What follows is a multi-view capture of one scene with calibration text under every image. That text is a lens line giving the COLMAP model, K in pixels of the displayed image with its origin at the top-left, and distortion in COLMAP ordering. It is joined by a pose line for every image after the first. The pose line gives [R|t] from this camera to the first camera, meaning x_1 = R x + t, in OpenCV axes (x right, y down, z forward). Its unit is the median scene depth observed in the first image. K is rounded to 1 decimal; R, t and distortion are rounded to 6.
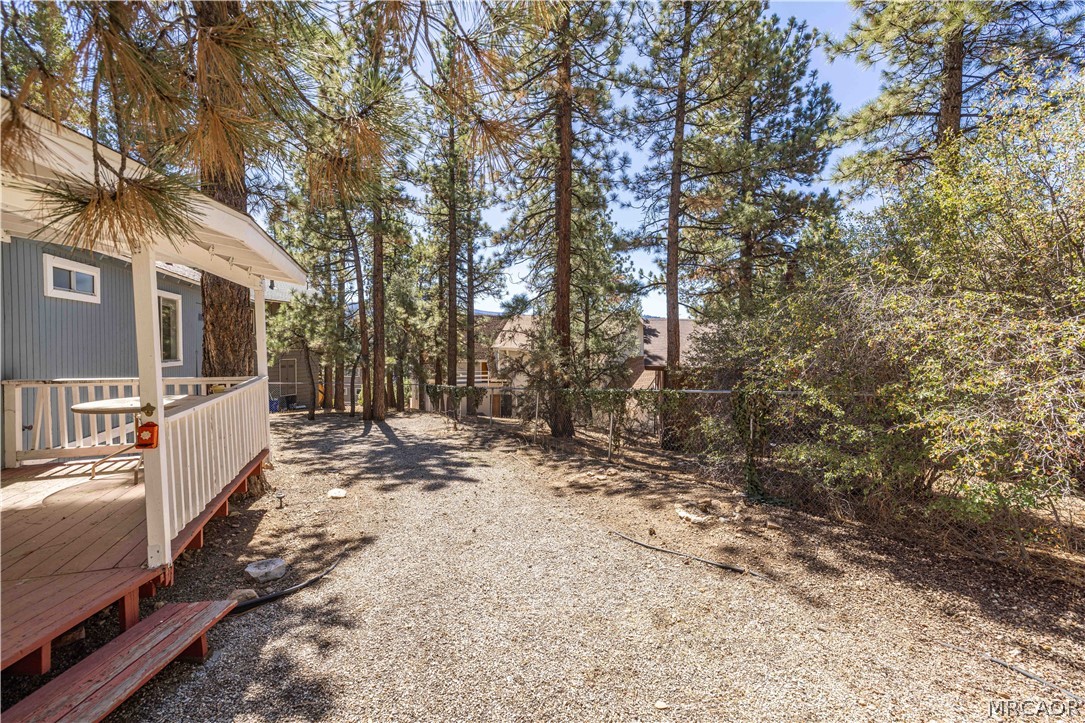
lens RADIAL K [[459.4, 0, 540.5], [0, 459.4, 360.1], [0, 0, 1]] dist [0.000227, 0.000274]
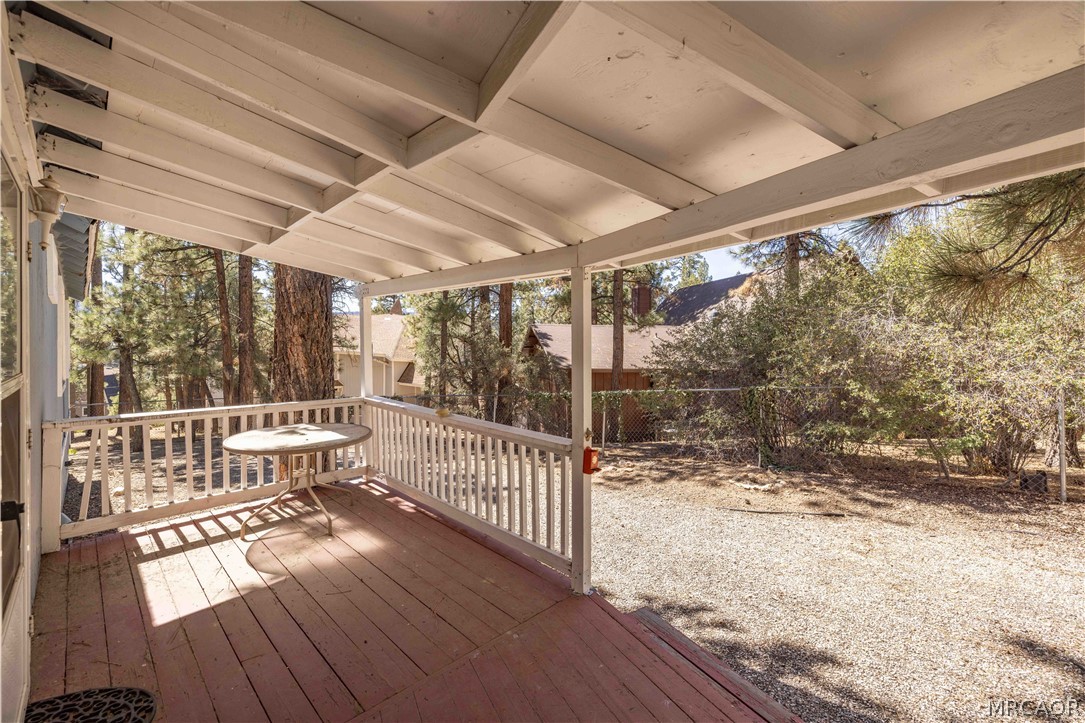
lens RADIAL K [[459.4, 0, 544.6], [0, 459.4, 352.4], [0, 0, 1]] dist [0.000227, 0.000274]
pose [[0.901716, -0.010542, 0.432201, -0.993179], [0.018721, 0.999717, -0.014675, -0.042665], [-0.431924, 0.021324, 0.901658, 0.097416]]
